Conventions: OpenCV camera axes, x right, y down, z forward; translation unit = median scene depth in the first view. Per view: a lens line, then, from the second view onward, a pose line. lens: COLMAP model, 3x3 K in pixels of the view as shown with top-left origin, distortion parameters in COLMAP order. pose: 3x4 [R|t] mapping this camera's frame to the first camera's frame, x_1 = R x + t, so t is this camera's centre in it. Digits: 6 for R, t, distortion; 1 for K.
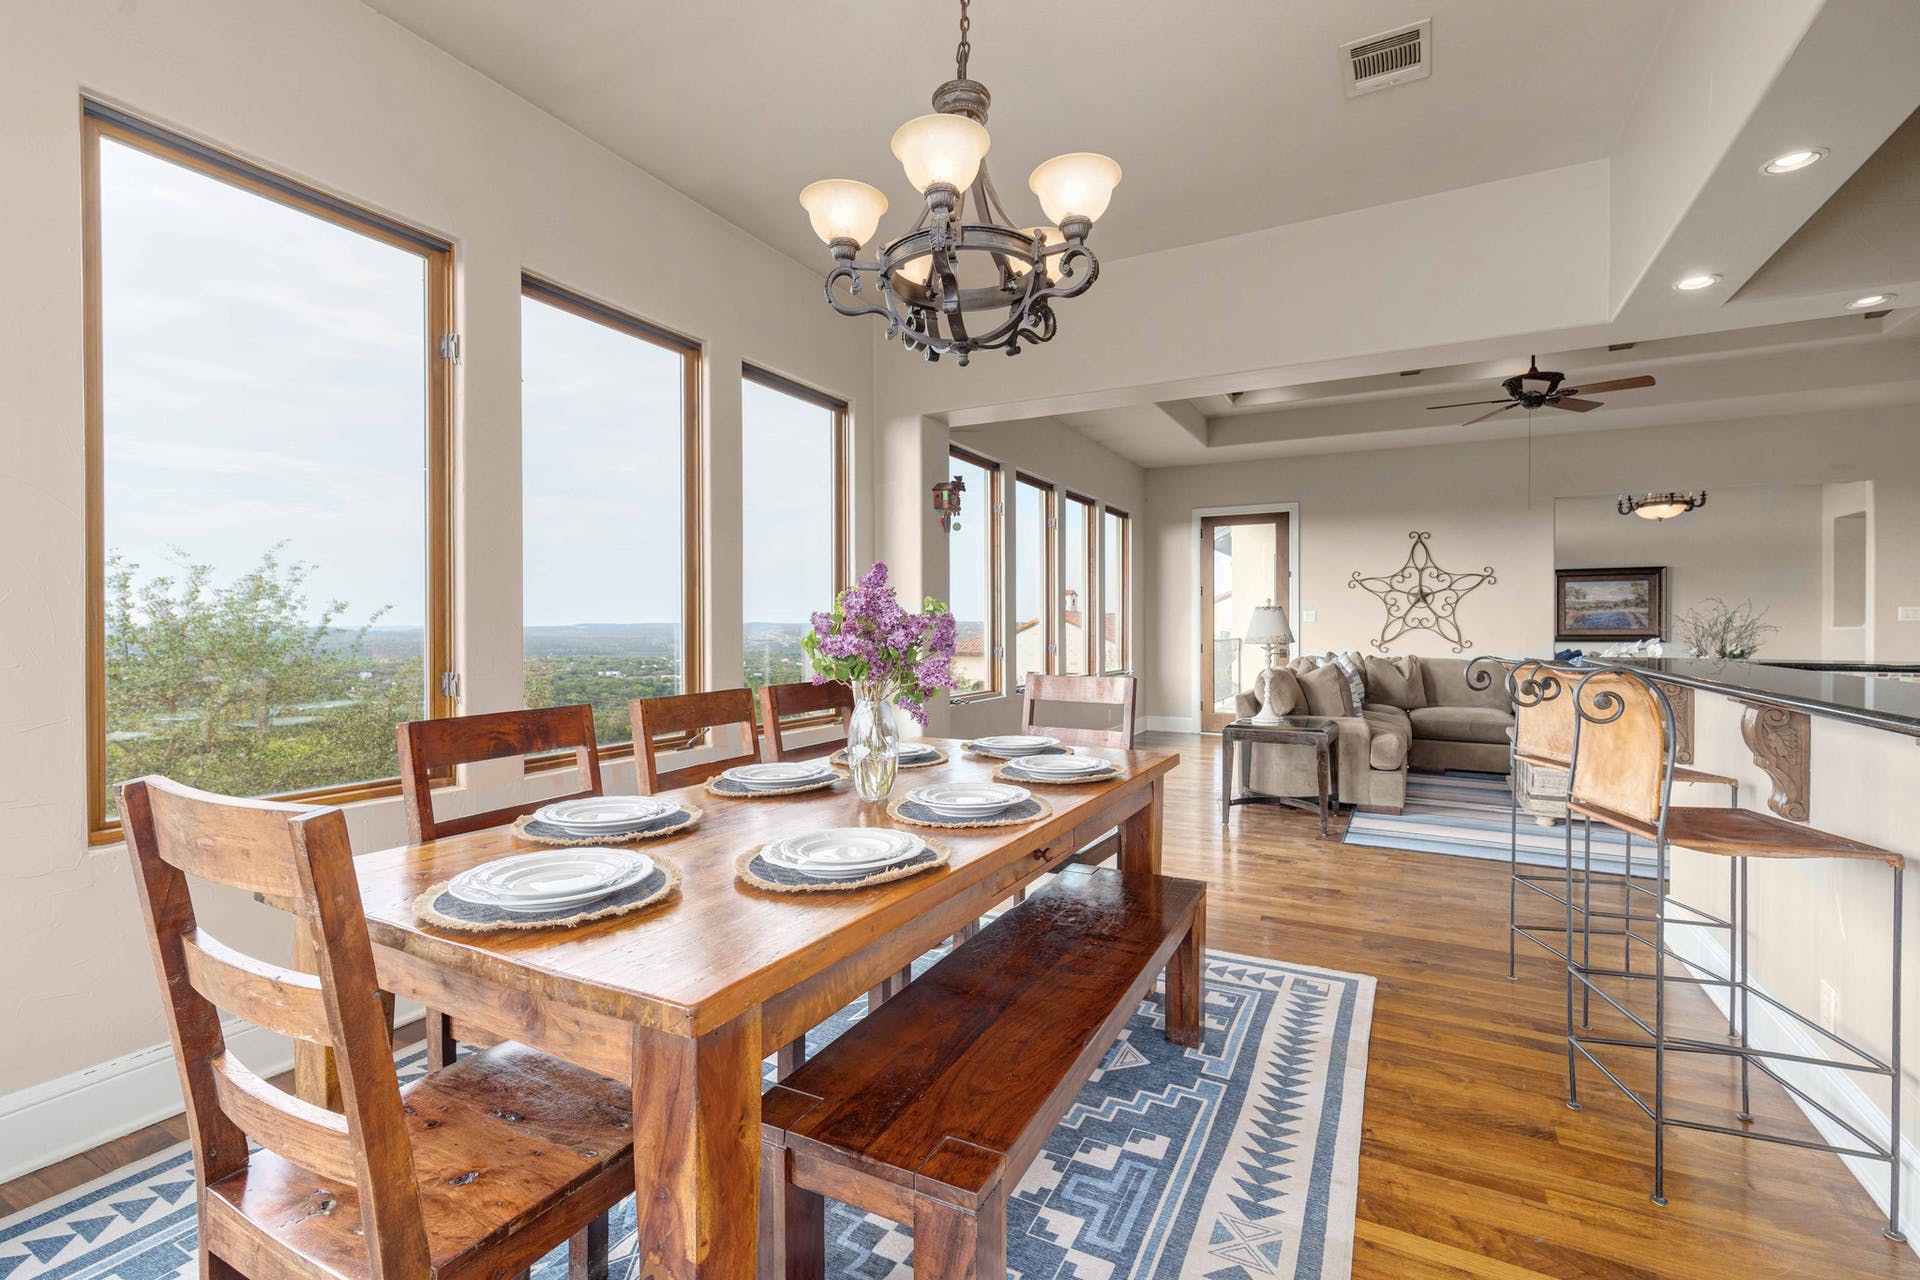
lens RADIAL K [[842.1, 0, 930.6], [0, 842.1, 628.9], [0, 0, 1]] dist [0.004966, -0.000226]
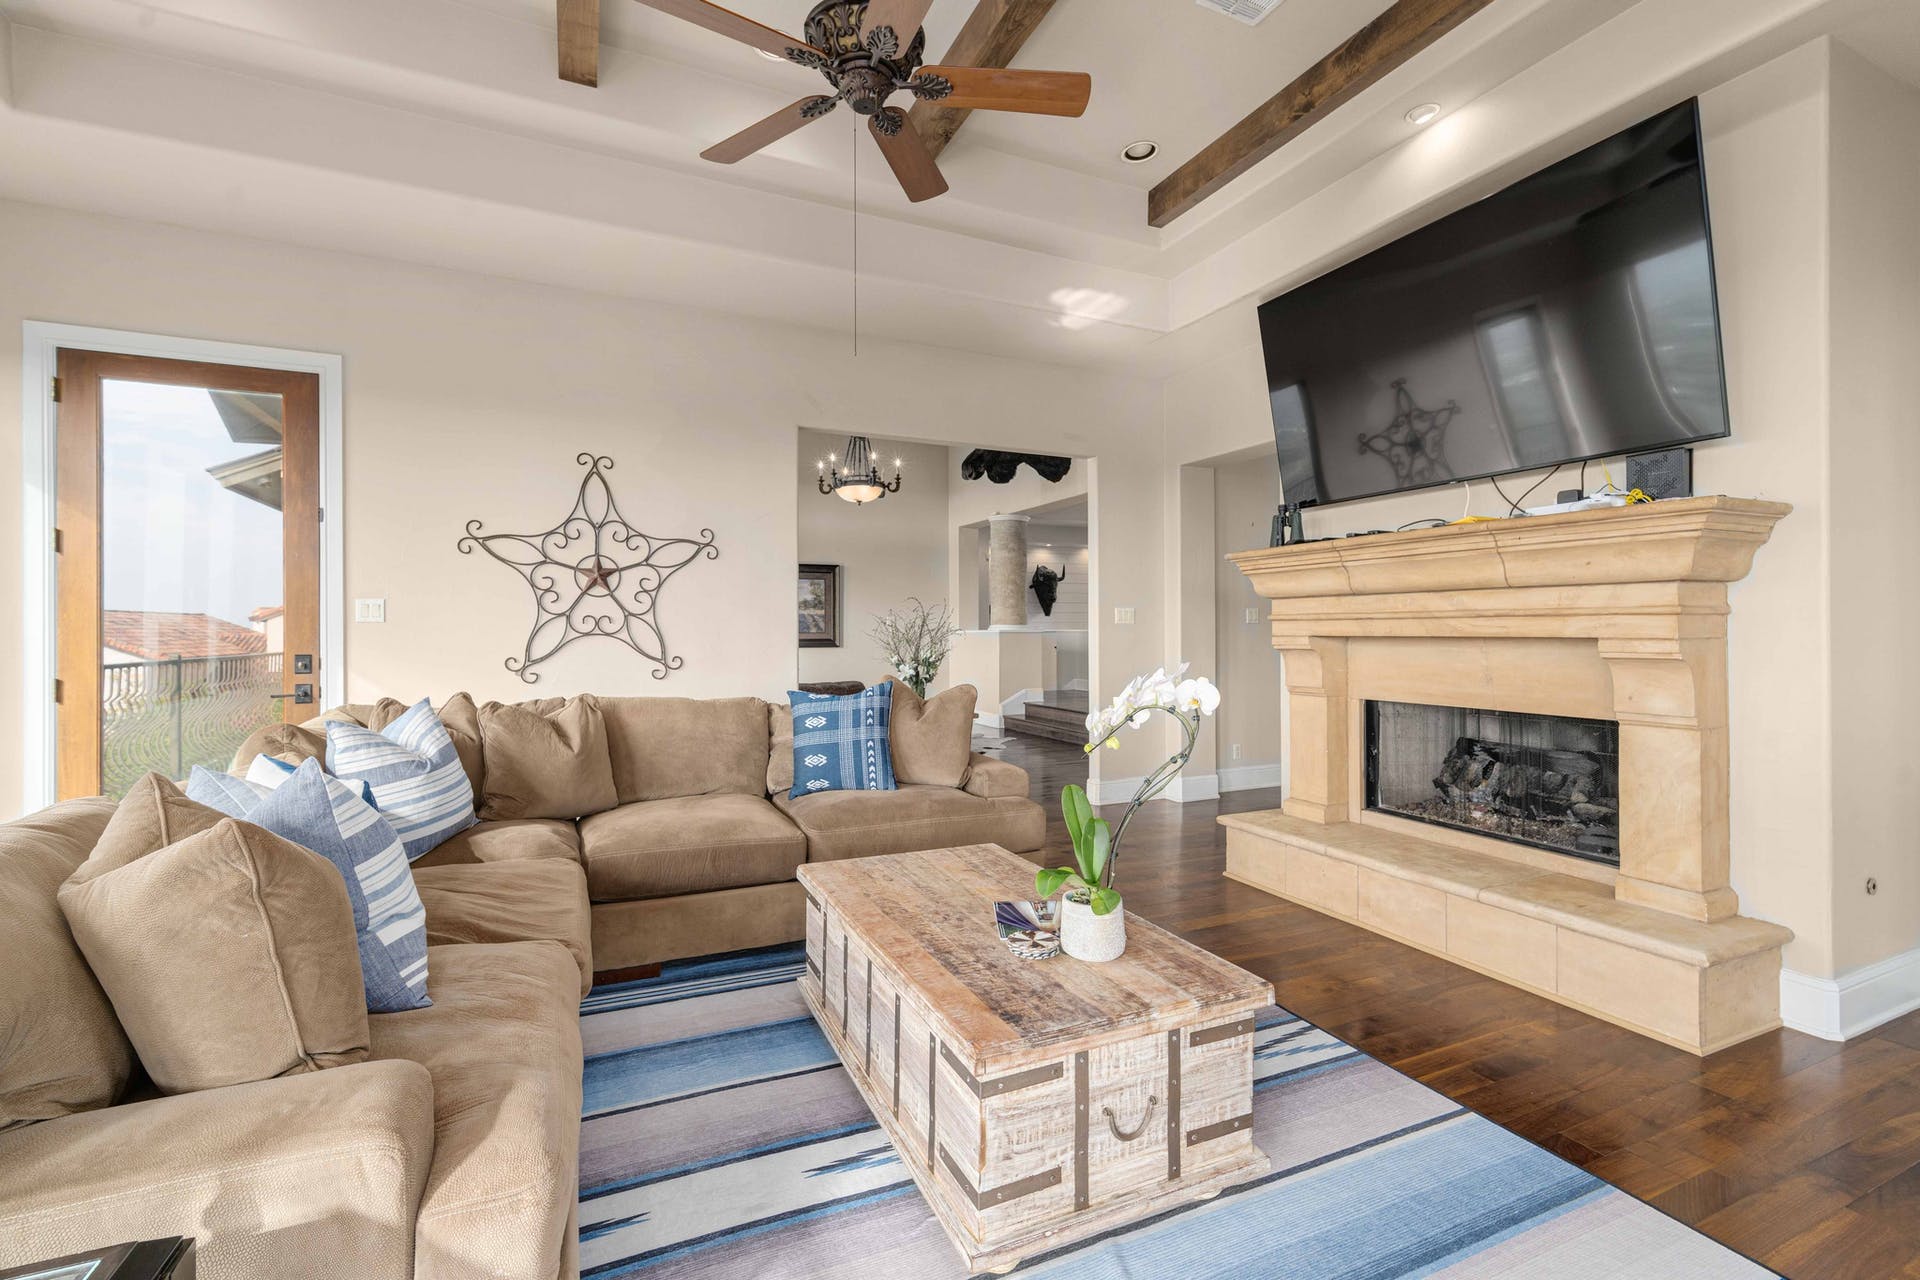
lens RADIAL K [[842.1, 0, 959.2], [0, 842.1, 630.5], [0, 0, 1]] dist [0.004966, -0.000226]
pose [[0.583797, -0.003227, 0.811893, 0.276518], [0.005251, 0.999986, 0.000199, -0.002544], [-0.811883, 0.004147, 0.583806, 0.494779]]
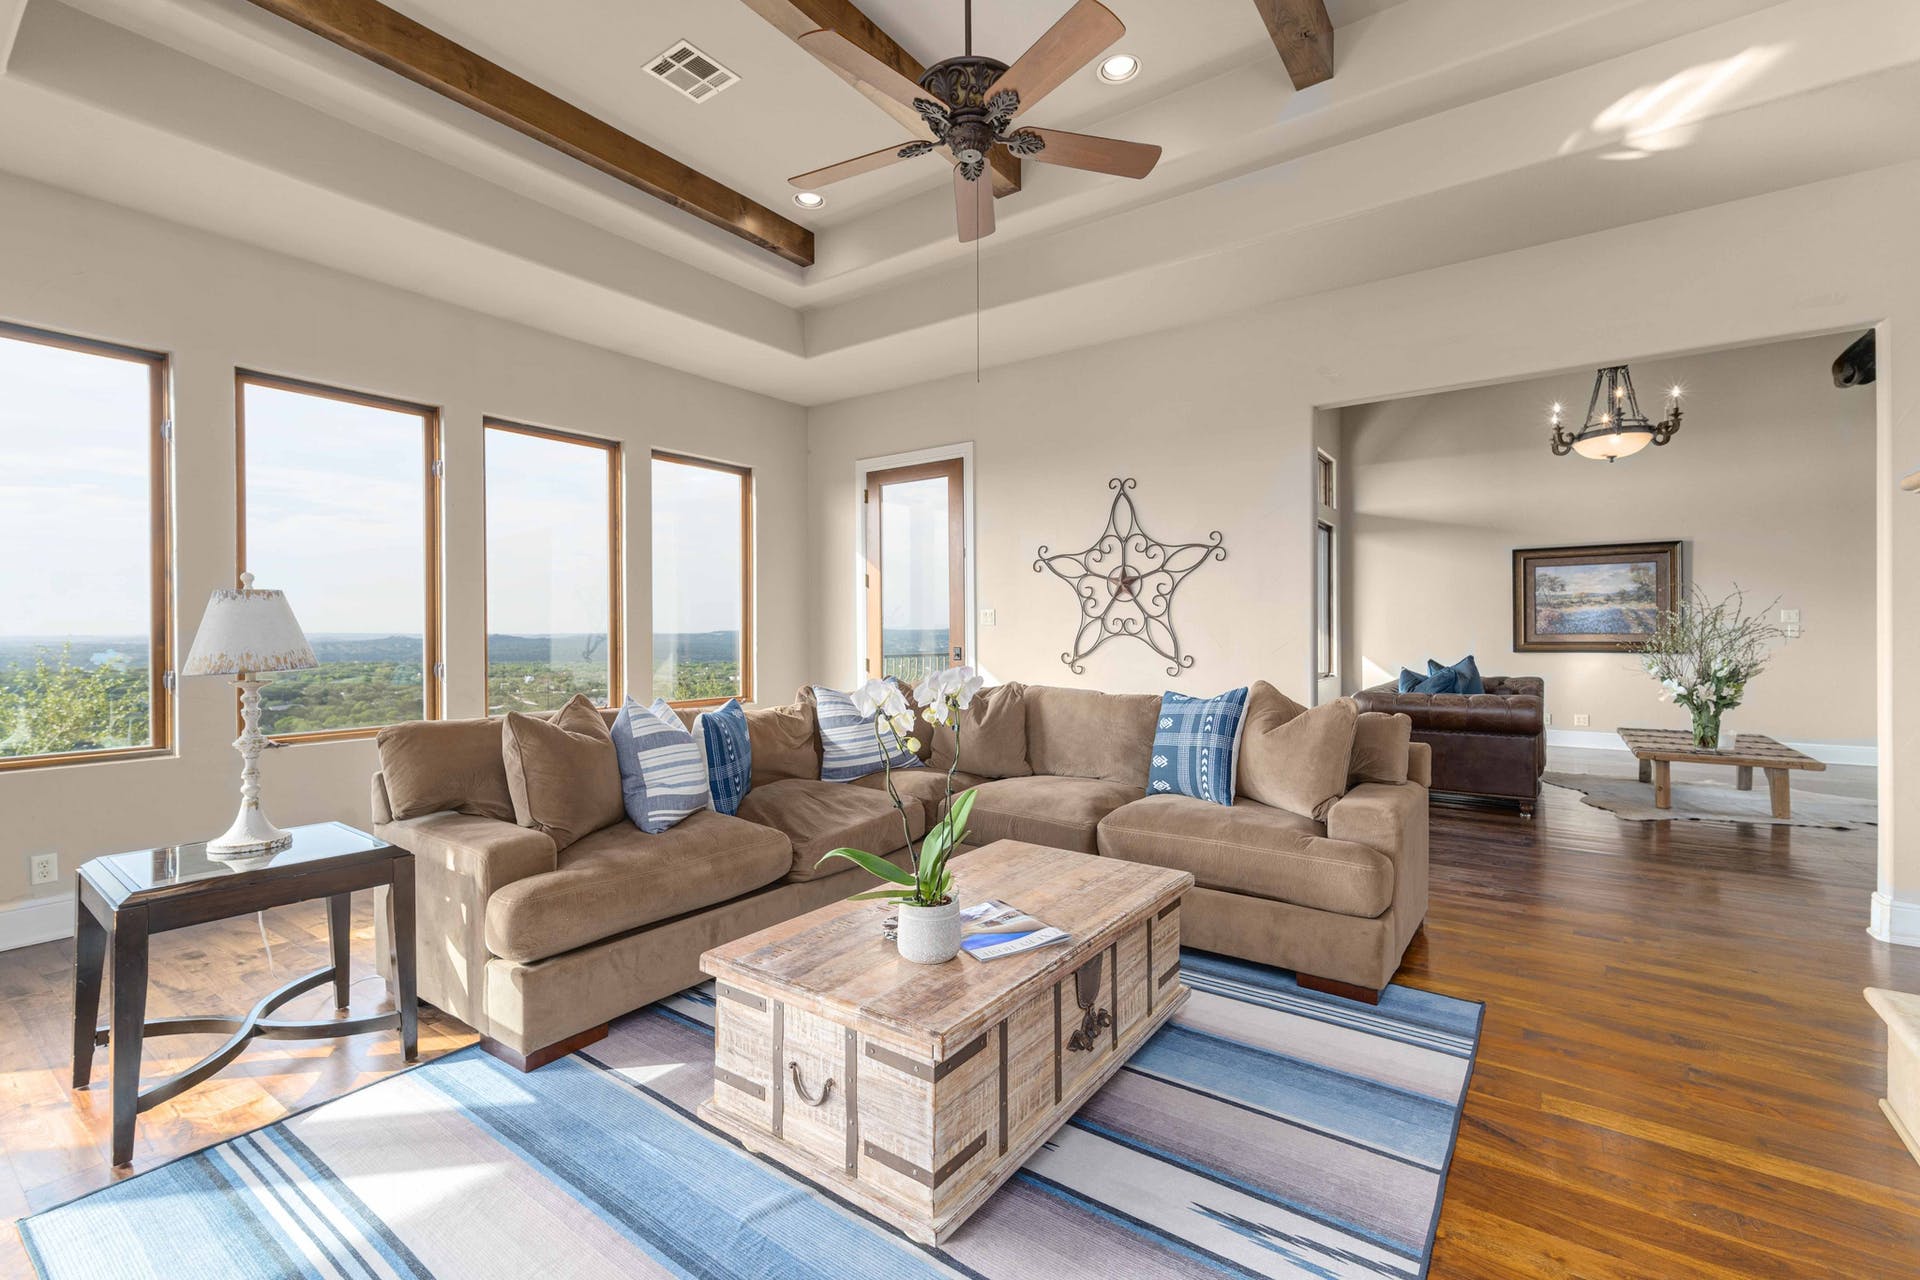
lens RADIAL K [[842.1, 0, 956.9], [0, 842.1, 636.4], [0, 0, 1]] dist [0.004966, -0.000226]
pose [[0.993136, -0.003271, -0.116923, 0.524060], [0.003504, 0.999992, 0.001781, -0.001288], [0.116917, -0.002178, 0.993139, 0.370531]]
